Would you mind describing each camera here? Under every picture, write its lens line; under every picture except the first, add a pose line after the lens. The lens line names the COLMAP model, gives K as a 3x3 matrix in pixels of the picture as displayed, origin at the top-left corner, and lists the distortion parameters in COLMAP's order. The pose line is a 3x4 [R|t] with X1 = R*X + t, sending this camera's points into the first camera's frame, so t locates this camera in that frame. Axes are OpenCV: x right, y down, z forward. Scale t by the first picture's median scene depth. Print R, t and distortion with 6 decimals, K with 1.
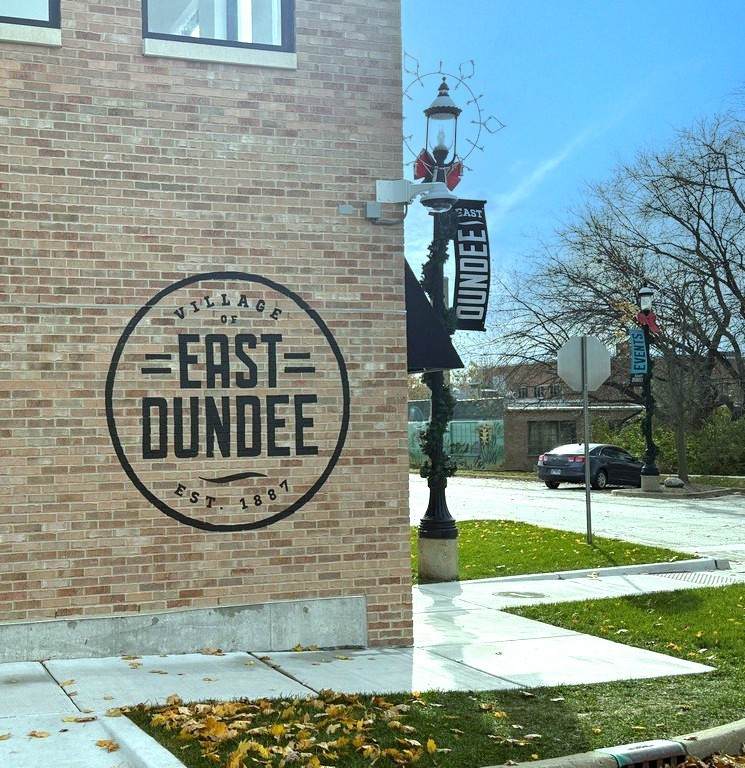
lens RADIAL K [[1083.1, 0, 229.1], [0, 1083.1, 403.6], [0, 0, 1]] dist [0.110971, -0.025235]
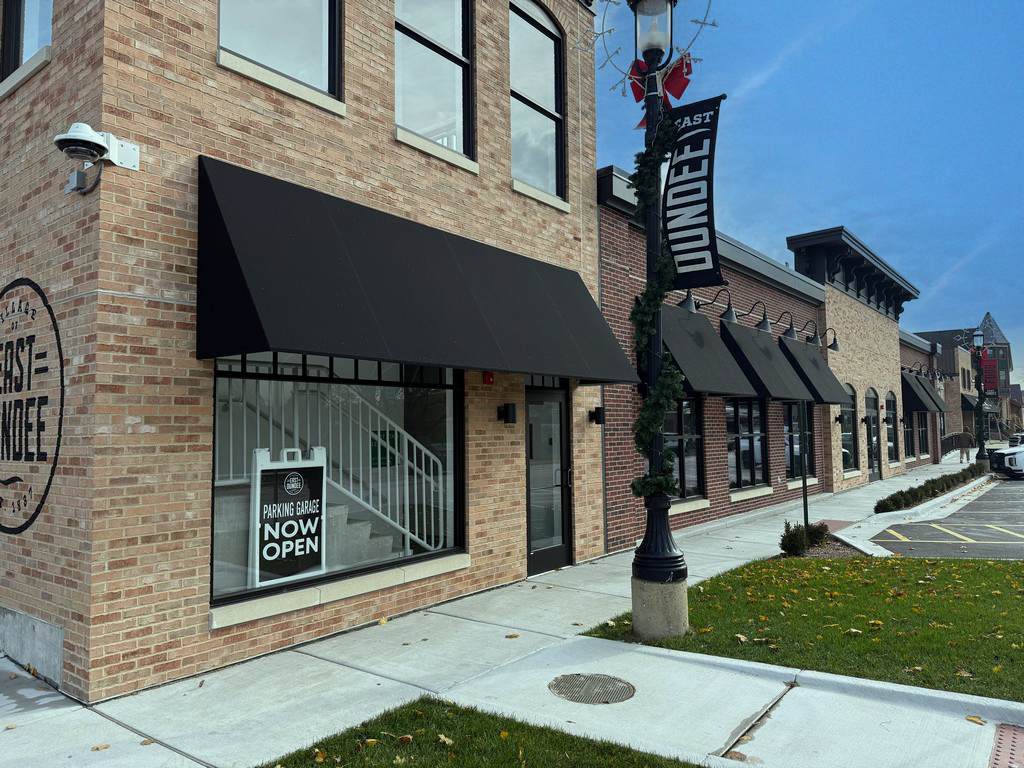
lens RADIAL K [[722.8, 0, 512.0], [0, 722.8, 384.0], [0, 0, 1]] dist [0.019298, 0.001268]
pose [[0.555155, -0.042201, -0.830676, 0.833184], [0.022010, 0.999108, -0.036048, 0.012772], [0.831456, 0.001729, 0.555588, 1.005132]]
